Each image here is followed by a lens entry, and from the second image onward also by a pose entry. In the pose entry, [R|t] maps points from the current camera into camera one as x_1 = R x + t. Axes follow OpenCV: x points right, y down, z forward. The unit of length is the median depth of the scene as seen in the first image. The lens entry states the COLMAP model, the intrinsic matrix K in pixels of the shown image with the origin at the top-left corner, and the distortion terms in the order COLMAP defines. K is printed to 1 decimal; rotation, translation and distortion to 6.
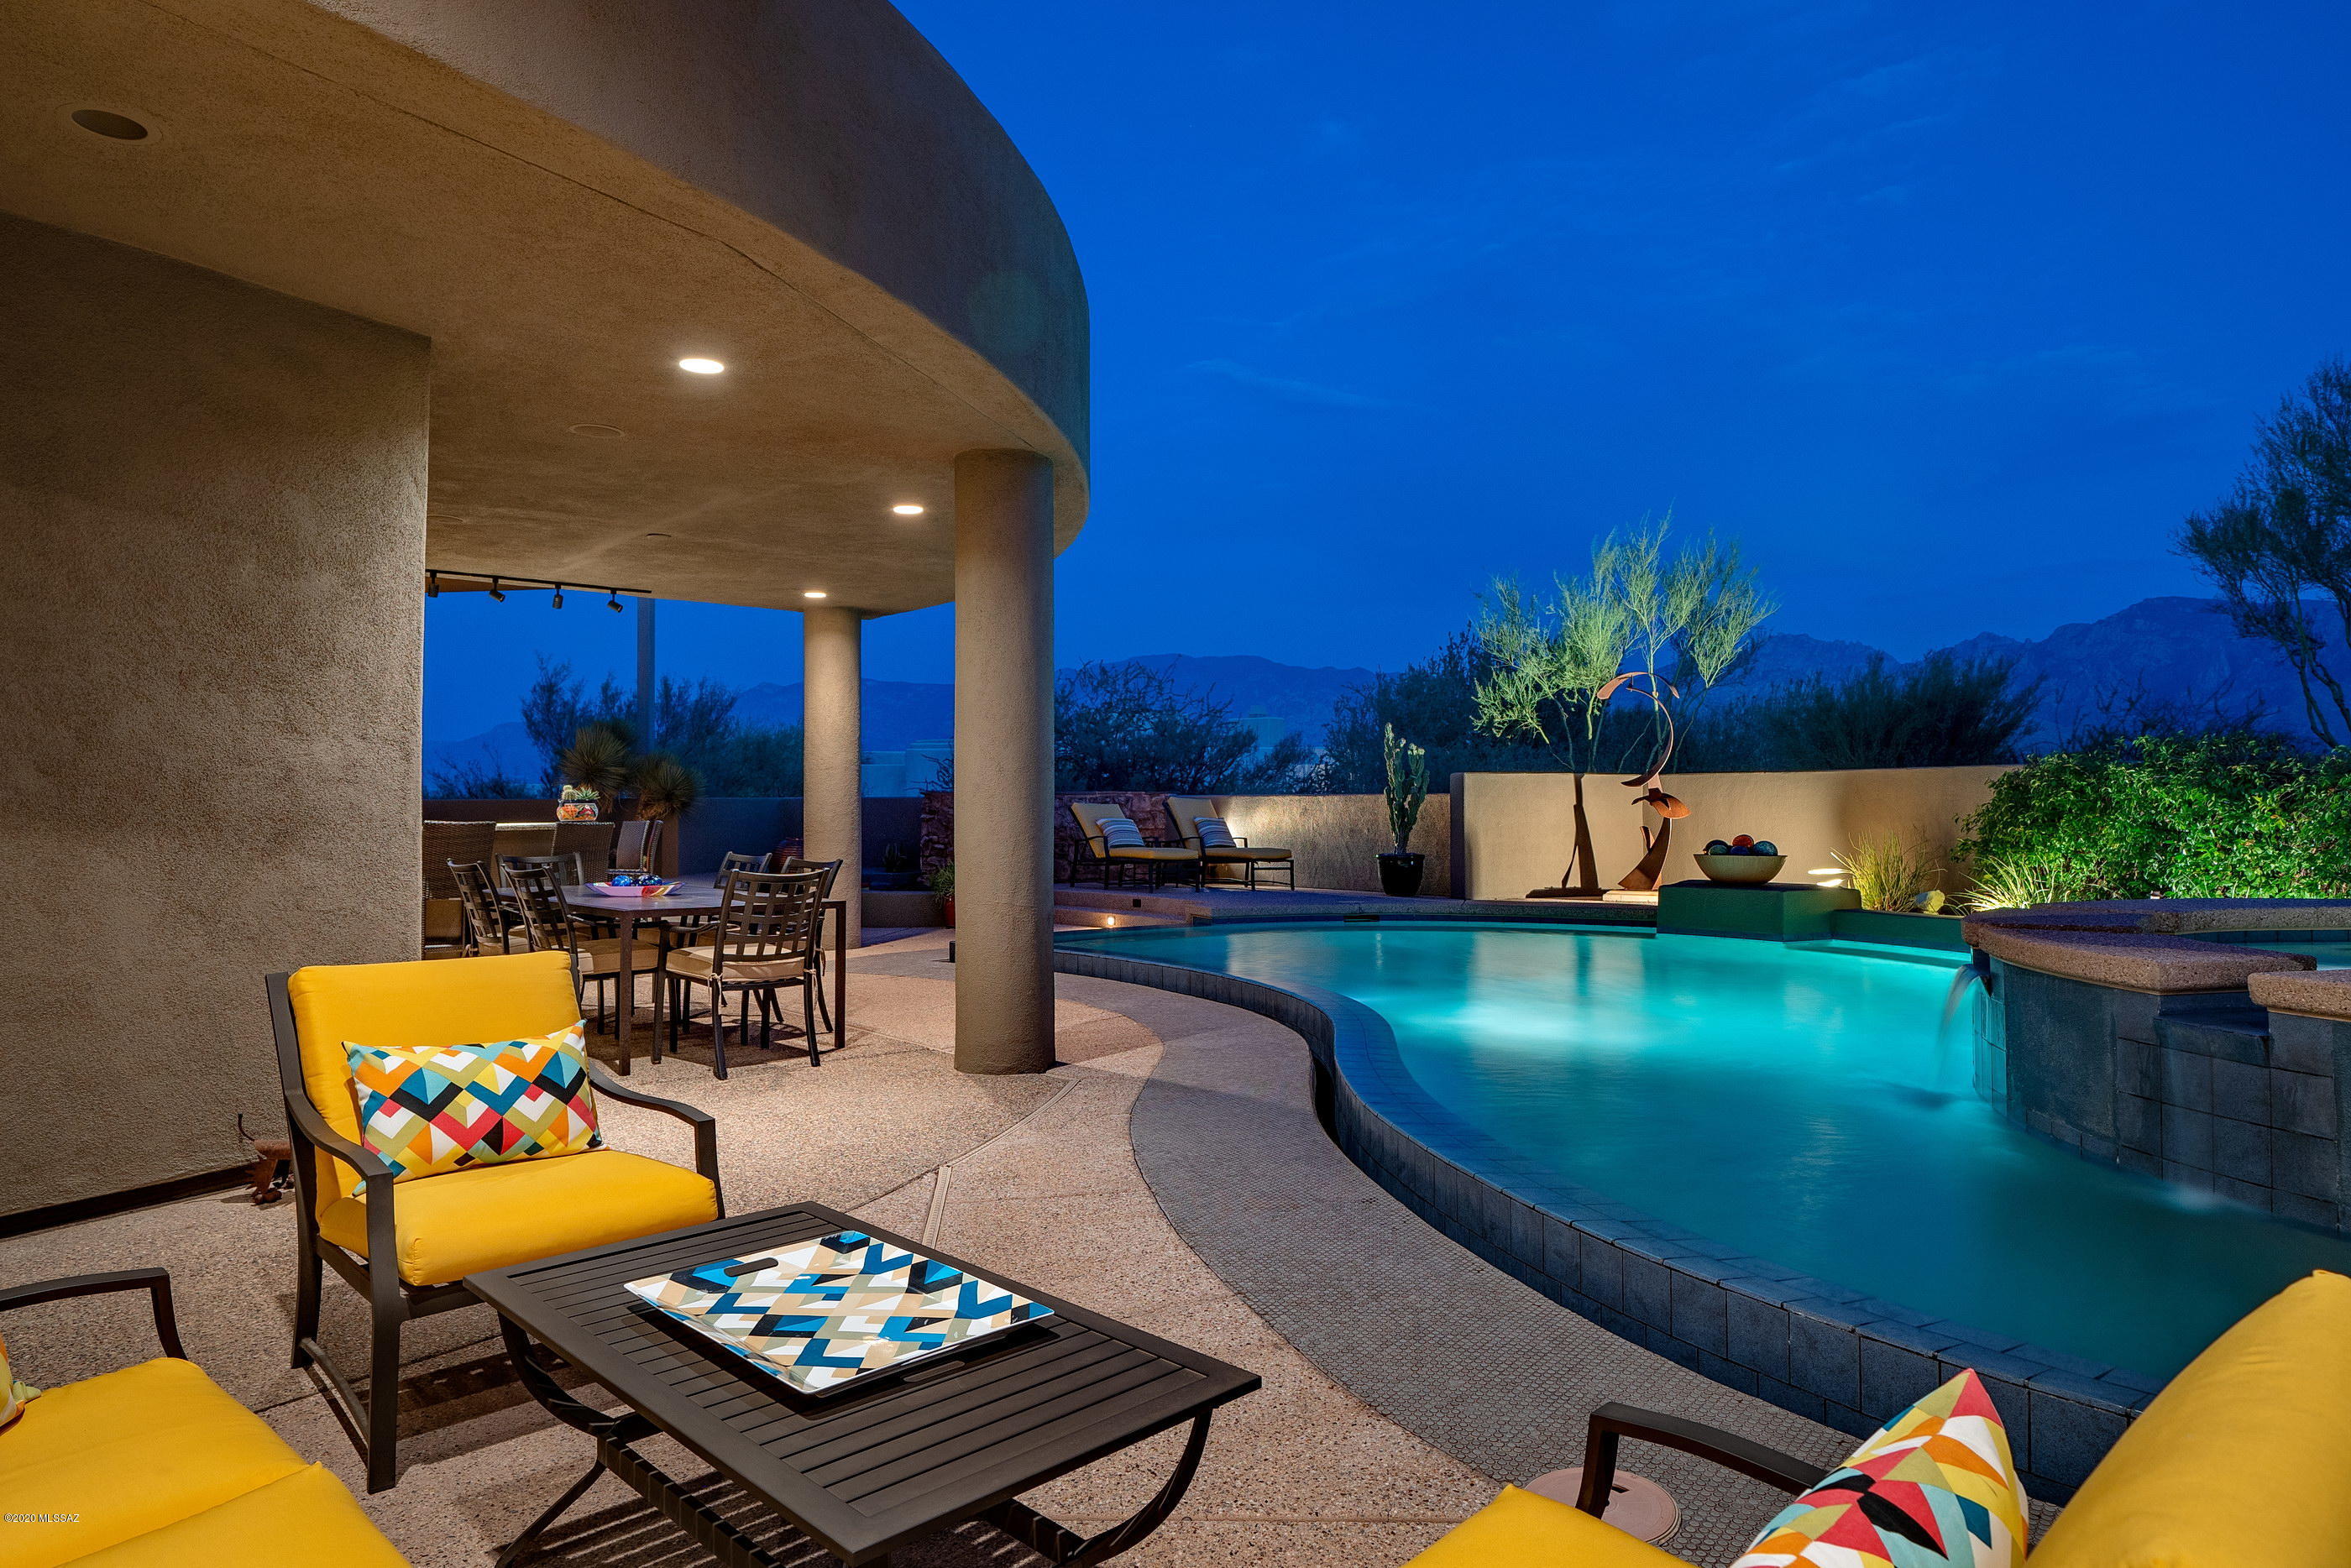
lens RADIAL K [[1379.2, 0, 1174.4], [0, 1379.2, 780.4], [0, 0, 1]] dist [-0.000416, 0.001243]
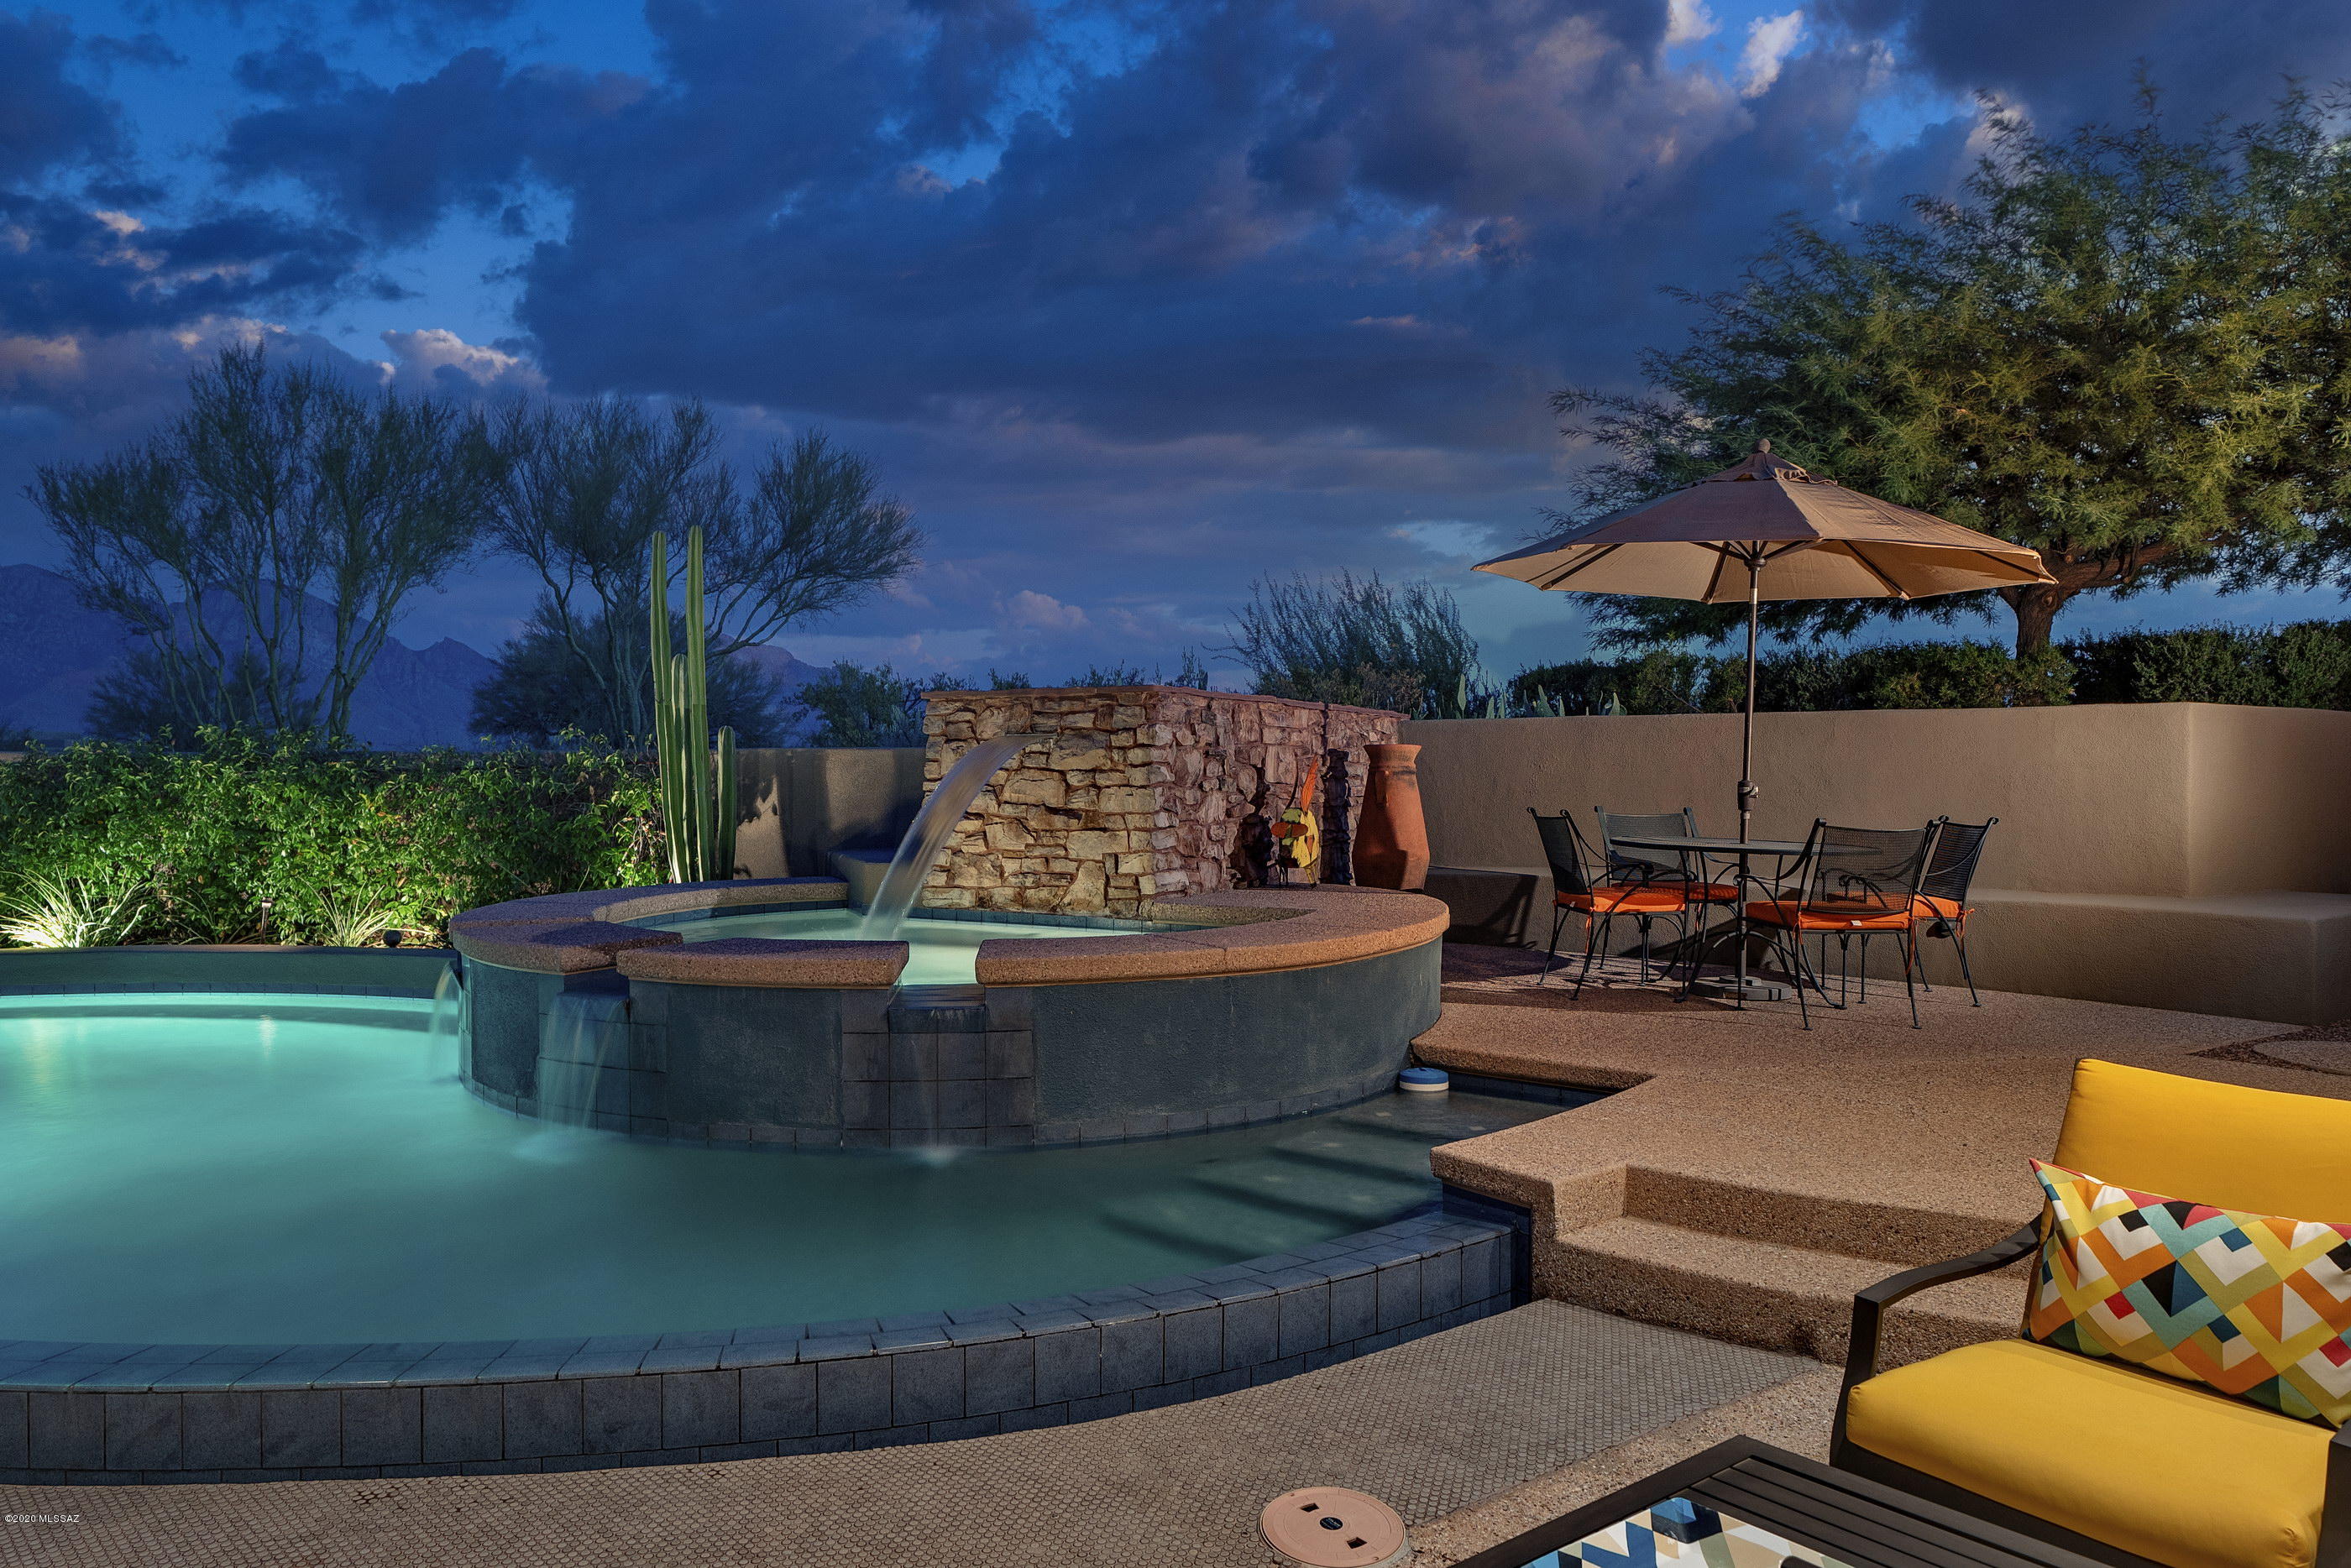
lens RADIAL K [[1554.4, 0, 1175.5], [0, 1554.4, 785.1], [0, 0, 1]] dist [-0.000187, 0.000224]
pose [[0.146235, -0.007548, 0.989221, -0.476686], [-0.013262, 0.999866, 0.009589, -0.026676], [-0.989161, -0.014521, 0.146115, 0.518141]]
